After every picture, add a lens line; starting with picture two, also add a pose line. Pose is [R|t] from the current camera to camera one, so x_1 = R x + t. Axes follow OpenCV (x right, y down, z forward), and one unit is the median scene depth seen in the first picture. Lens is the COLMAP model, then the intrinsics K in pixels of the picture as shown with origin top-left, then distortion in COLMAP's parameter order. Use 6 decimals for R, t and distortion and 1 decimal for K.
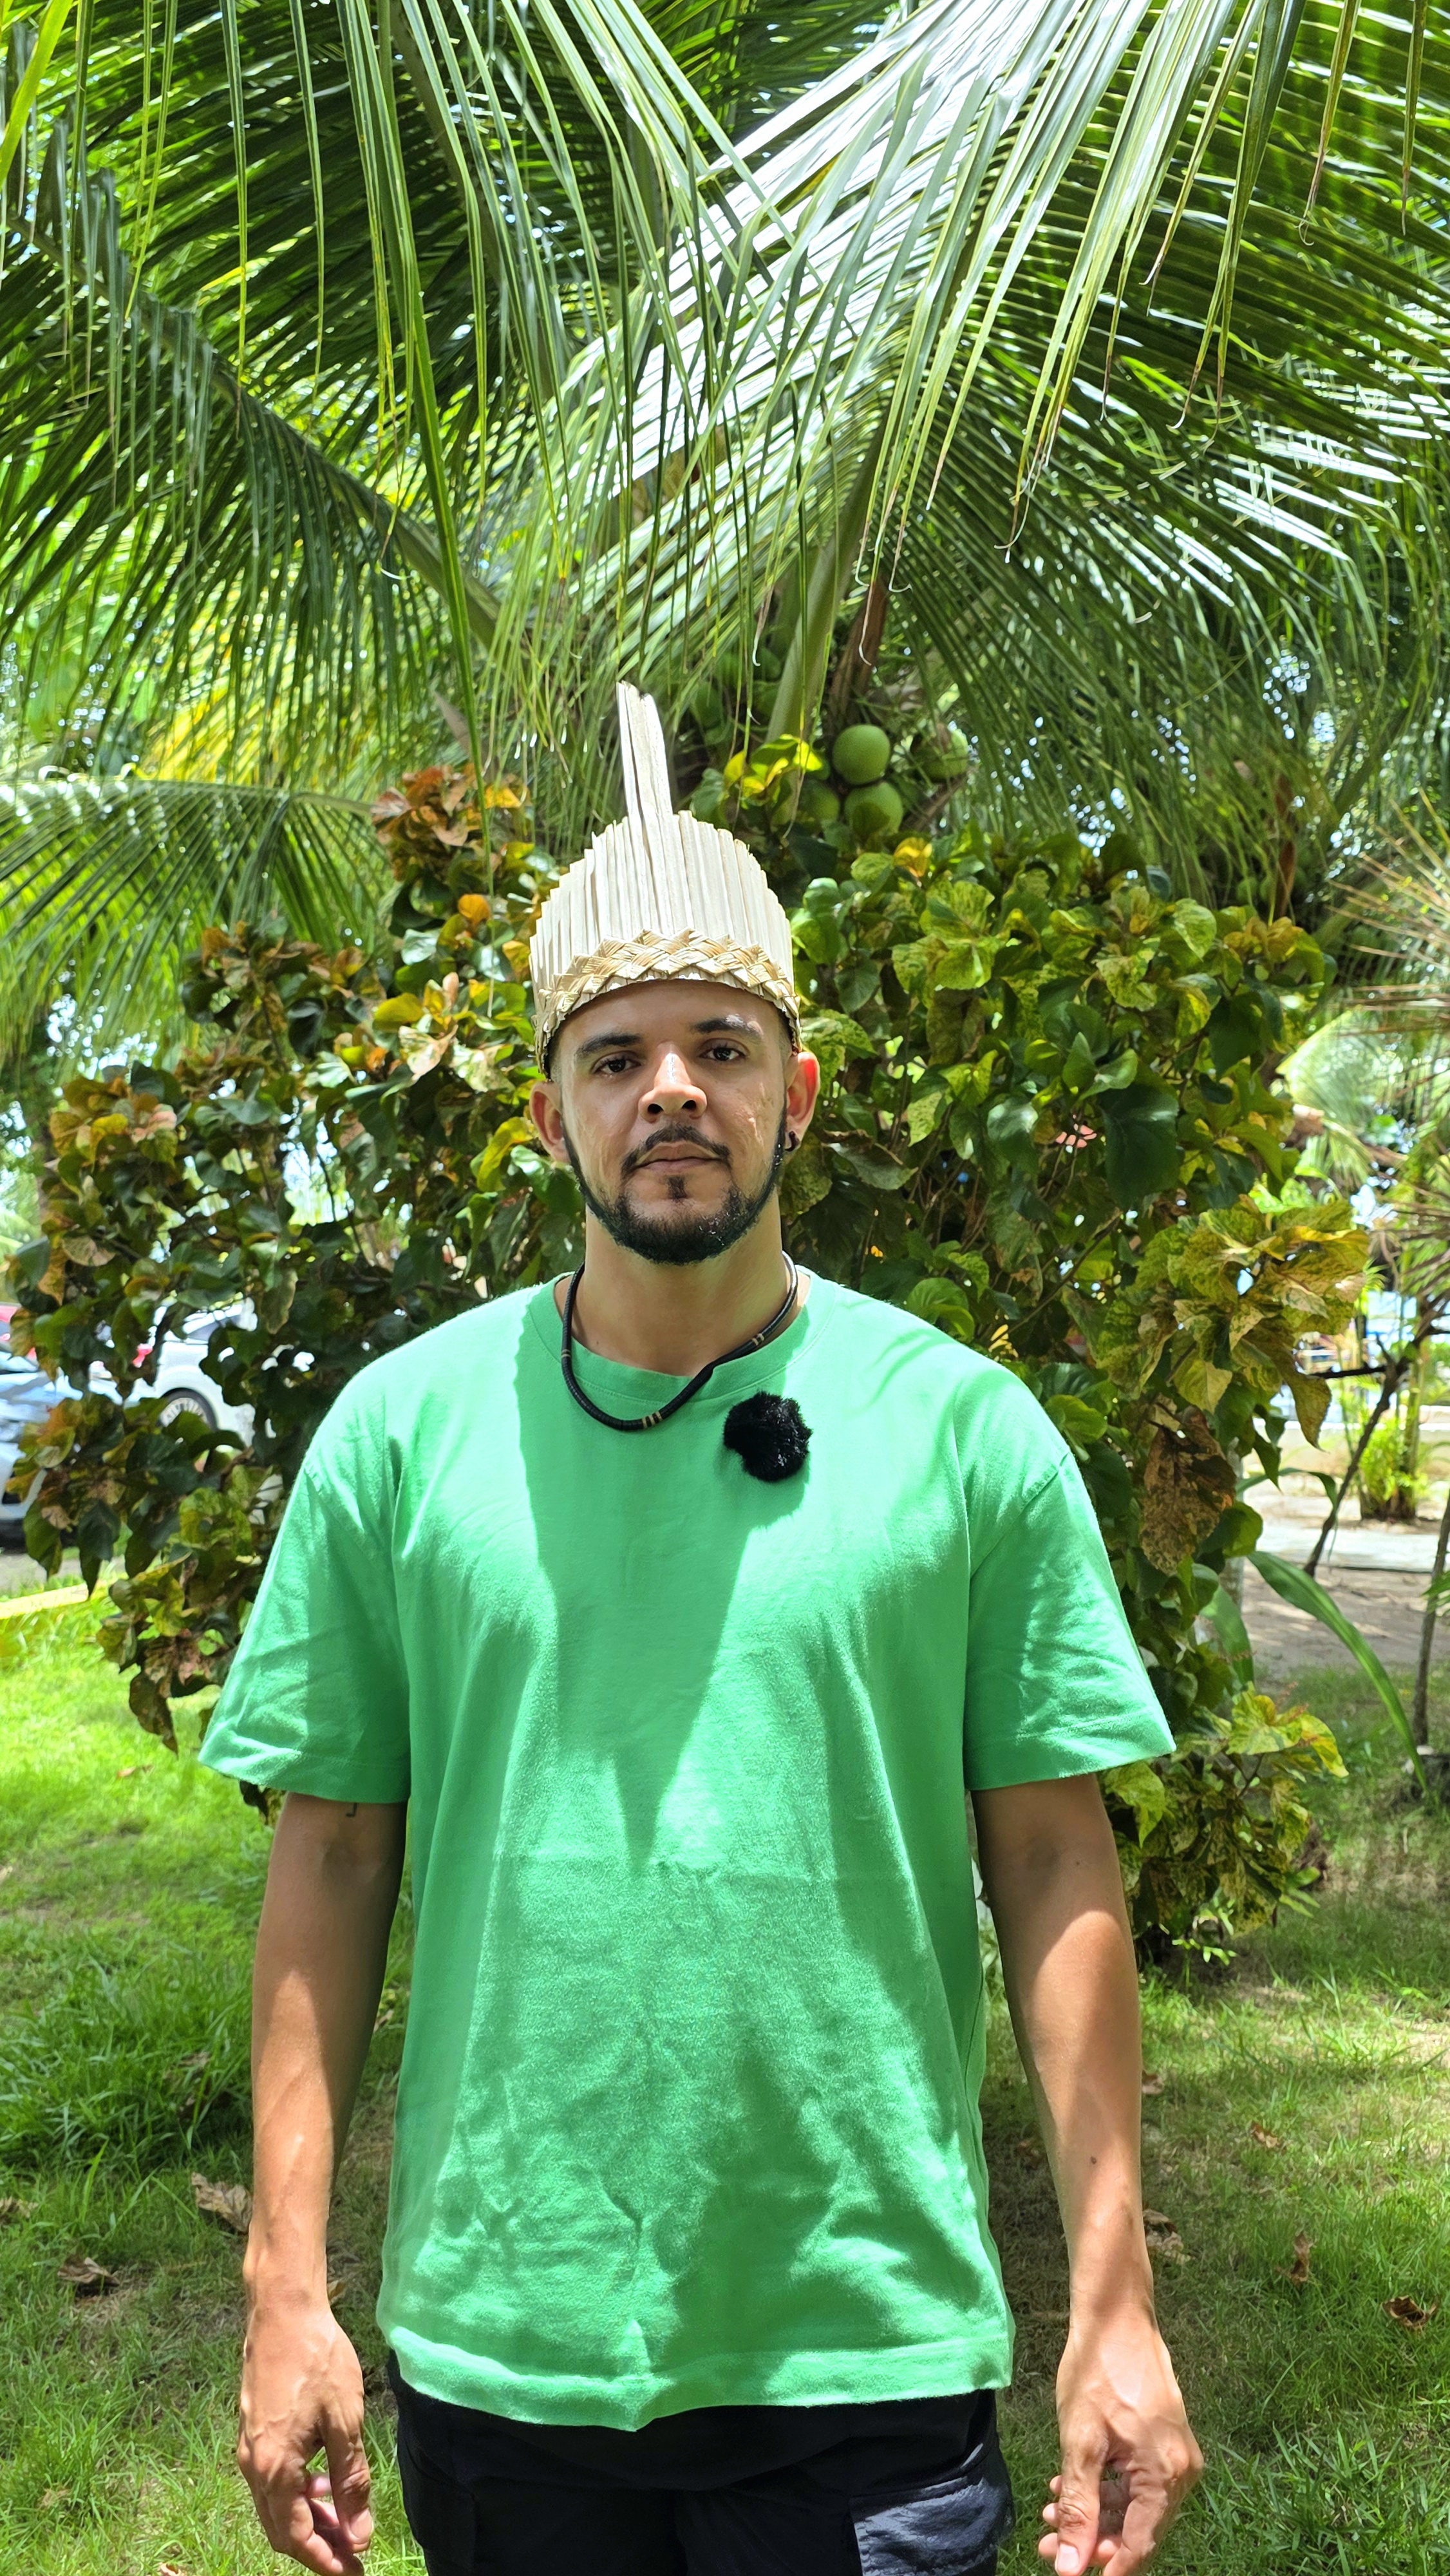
lens RADIAL K [[2180.2, 0, 718.8], [0, 2180.2, 1275.7], [0, 0, 1]] dist [0.029035, 0.001402]
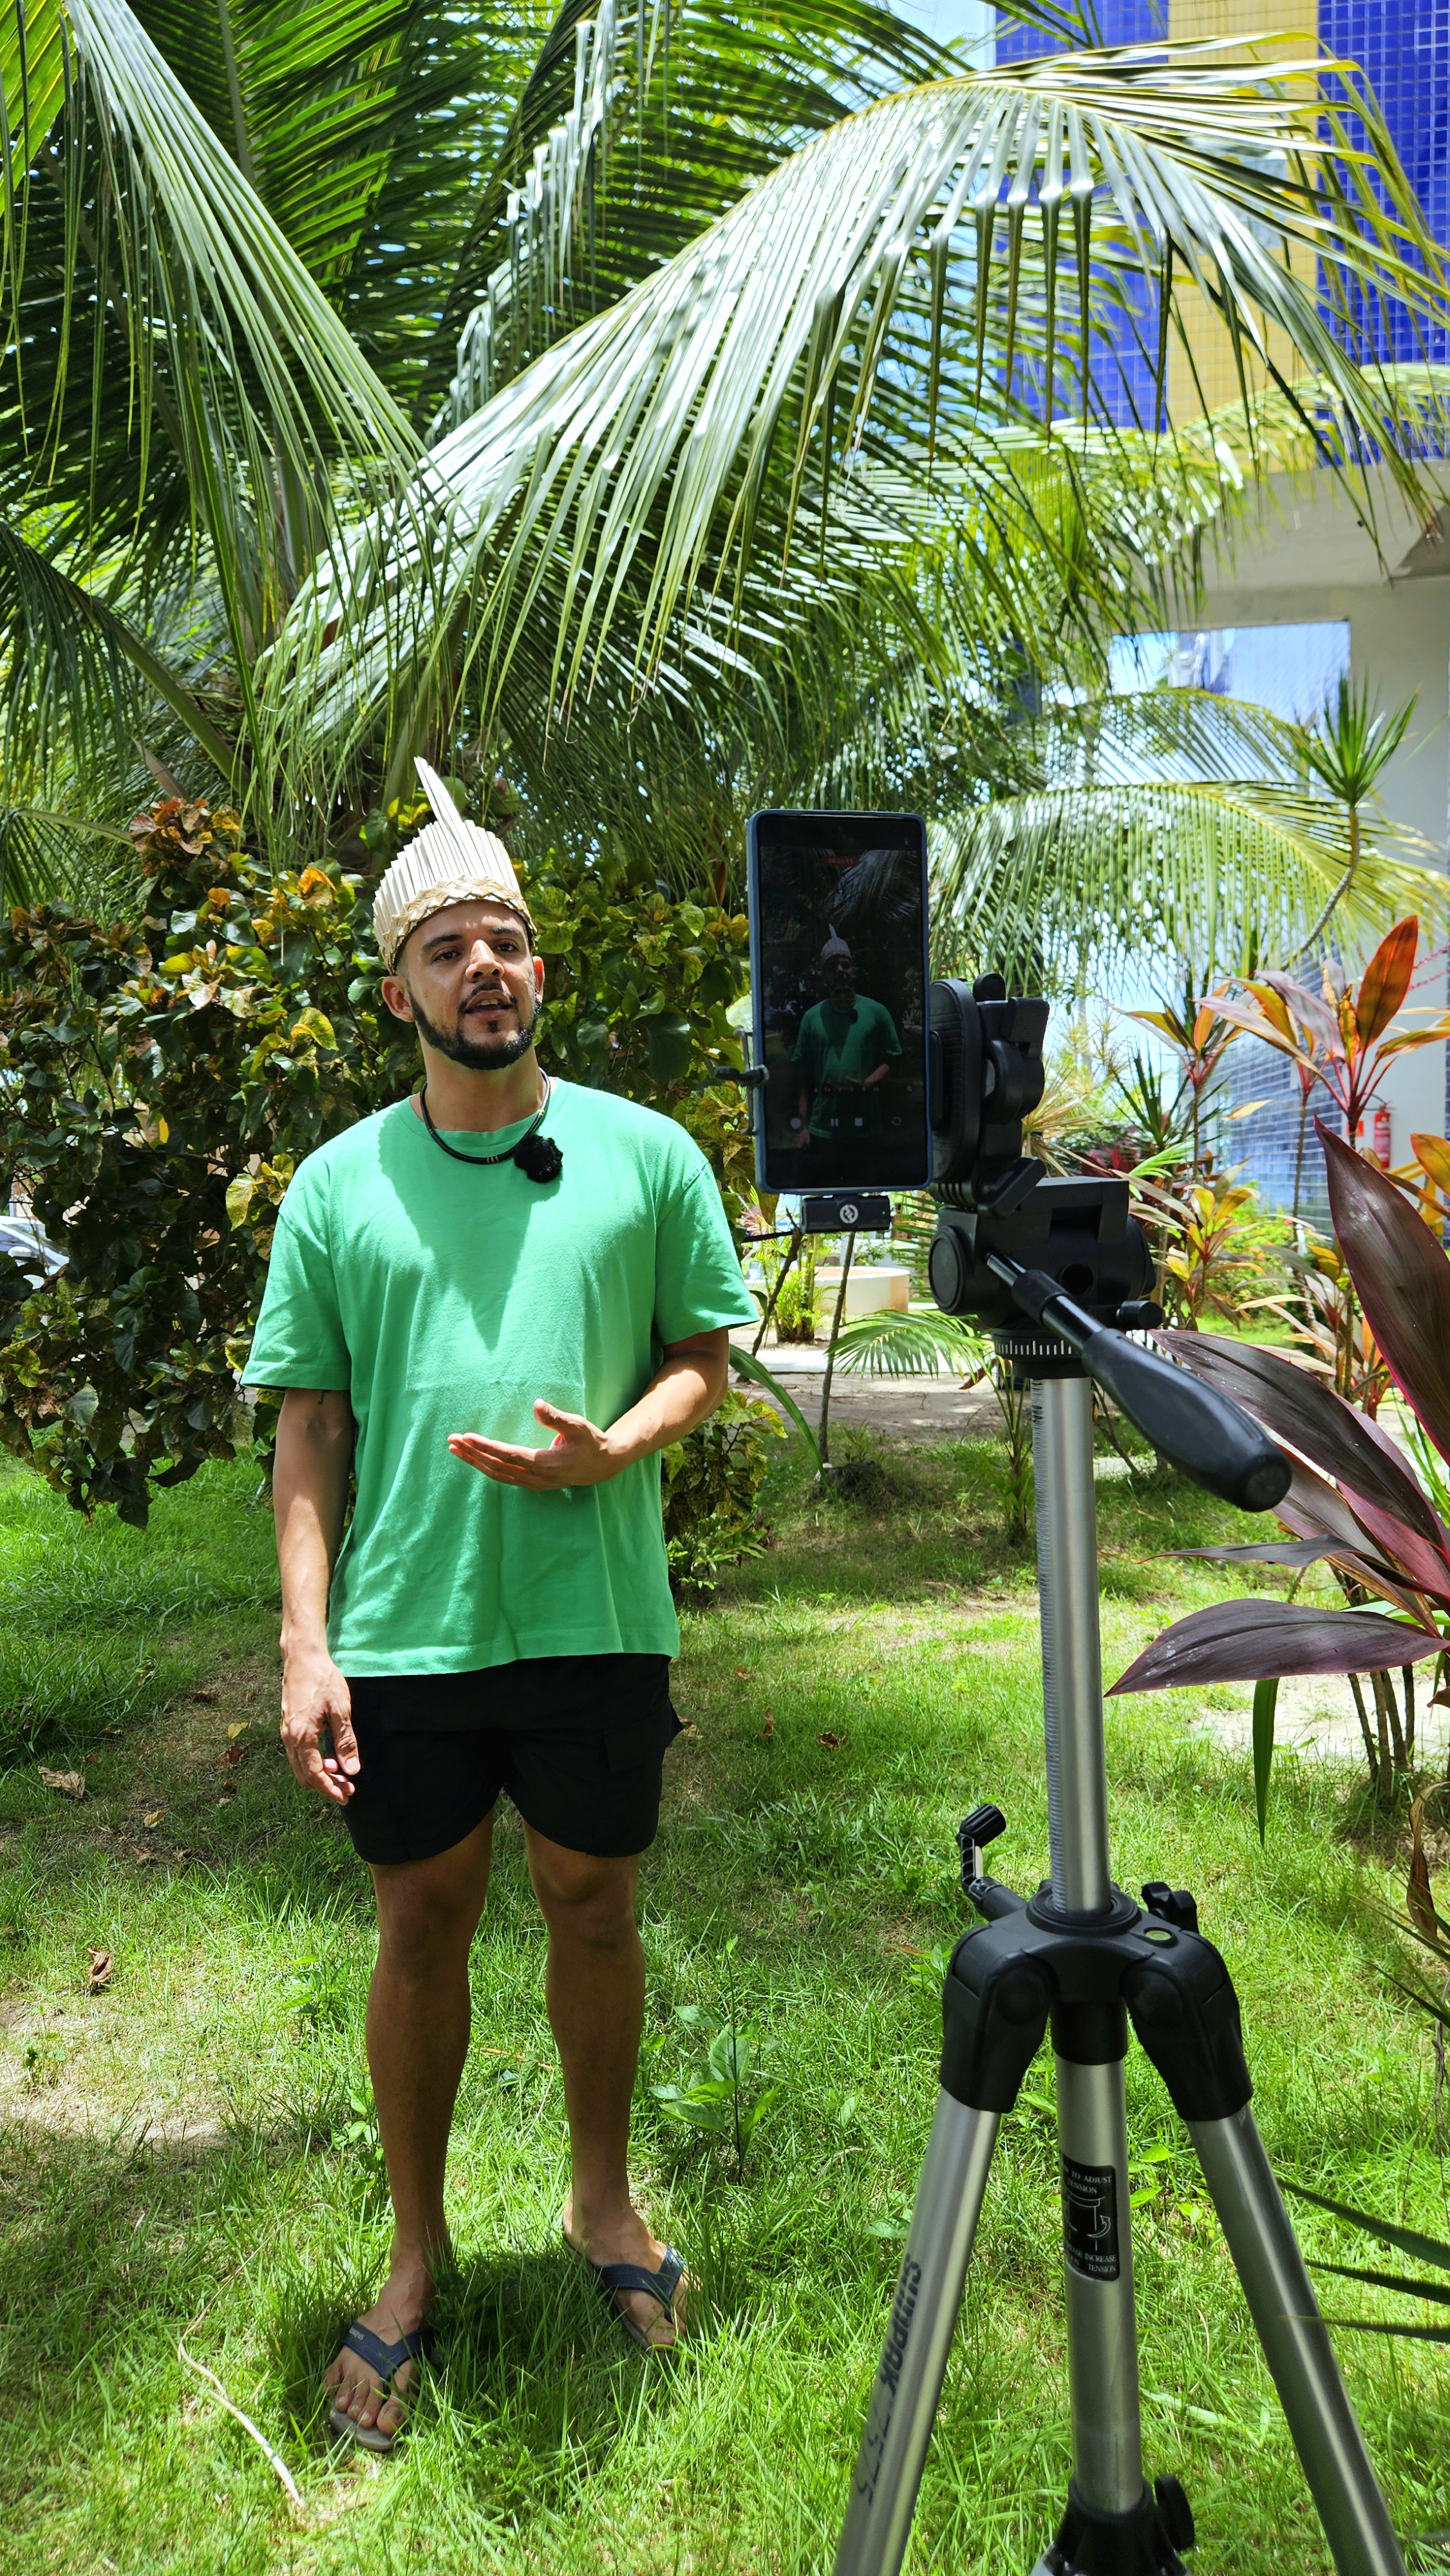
lens RADIAL K [[1865.7, 0, 718.4], [0, 1865.7, 1291.8], [0, 0, 1]] dist [0.073551, -0.054675]
pose [[0.964403, -0.038135, 0.261671, -0.132084], [0.028663, 0.998792, 0.039923, 0.062011], [-0.262877, -0.031002, 0.964331, -0.352604]]
